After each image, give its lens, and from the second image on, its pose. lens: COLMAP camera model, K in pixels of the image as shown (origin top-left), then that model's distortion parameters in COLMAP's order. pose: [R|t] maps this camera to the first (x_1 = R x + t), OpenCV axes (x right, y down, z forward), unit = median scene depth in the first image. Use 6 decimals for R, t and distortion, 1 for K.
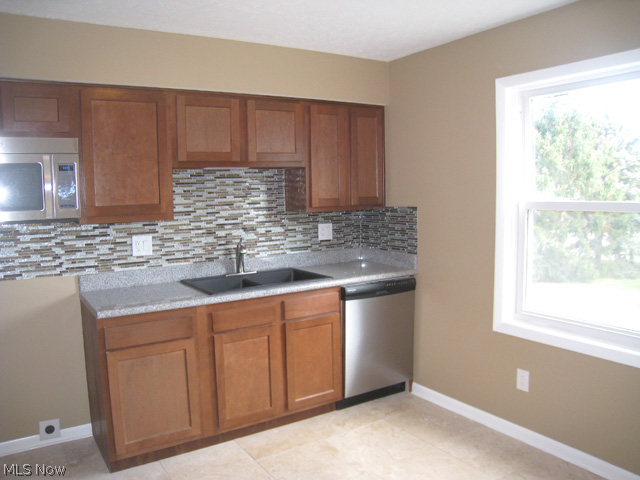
lens RADIAL K [[527.7, 0, 317.8], [0, 527.7, 240.9], [0, 0, 1]] dist [-0.165338, 0.094738]
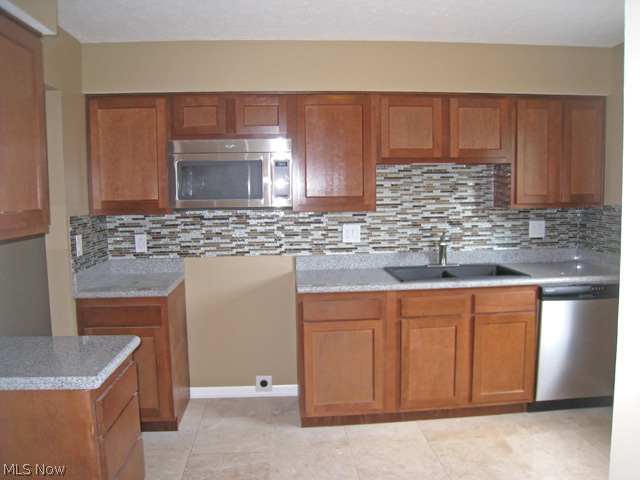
lens RADIAL K [[527.7, 0, 317.8], [0, 527.7, 240.9], [0, 0, 1]] dist [-0.165338, 0.094738]
pose [[0.877403, 0.055369, -0.476548, 0.139869], [-0.049523, 0.998464, 0.024830, 0.000640], [0.477191, 0.001814, 0.878798, -0.029022]]
